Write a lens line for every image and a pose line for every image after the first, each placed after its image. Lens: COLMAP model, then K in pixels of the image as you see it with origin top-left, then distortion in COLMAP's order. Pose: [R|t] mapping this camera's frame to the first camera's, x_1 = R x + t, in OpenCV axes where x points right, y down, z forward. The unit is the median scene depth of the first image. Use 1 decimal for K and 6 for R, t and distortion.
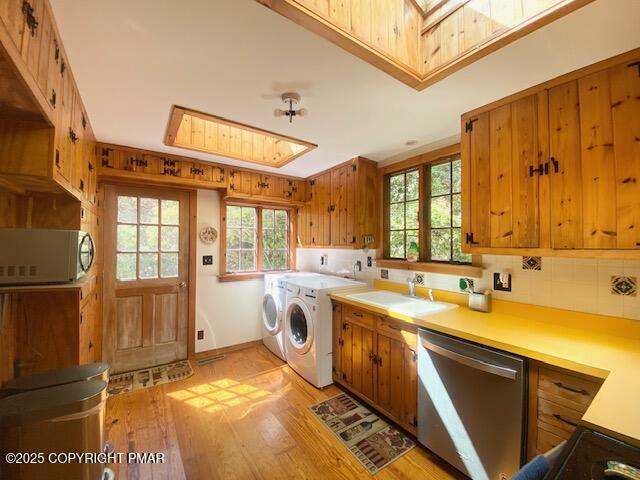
lens RADIAL K [[274.6, 0, 329.2], [0, 274.6, 241.1], [0, 0, 1]] dist [0.121207, -0.060870]
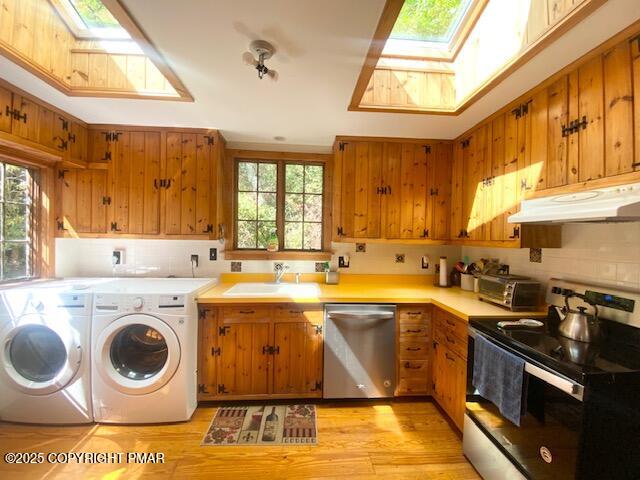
lens RADIAL K [[274.6, 0, 329.2], [0, 274.6, 241.1], [0, 0, 1]] dist [0.121207, -0.060870]
pose [[0.517993, -0.009282, 0.855334, -0.492426], [-0.023893, 0.999394, 0.025315, 0.003499], [-0.855051, -0.033550, 0.517458, 0.276742]]
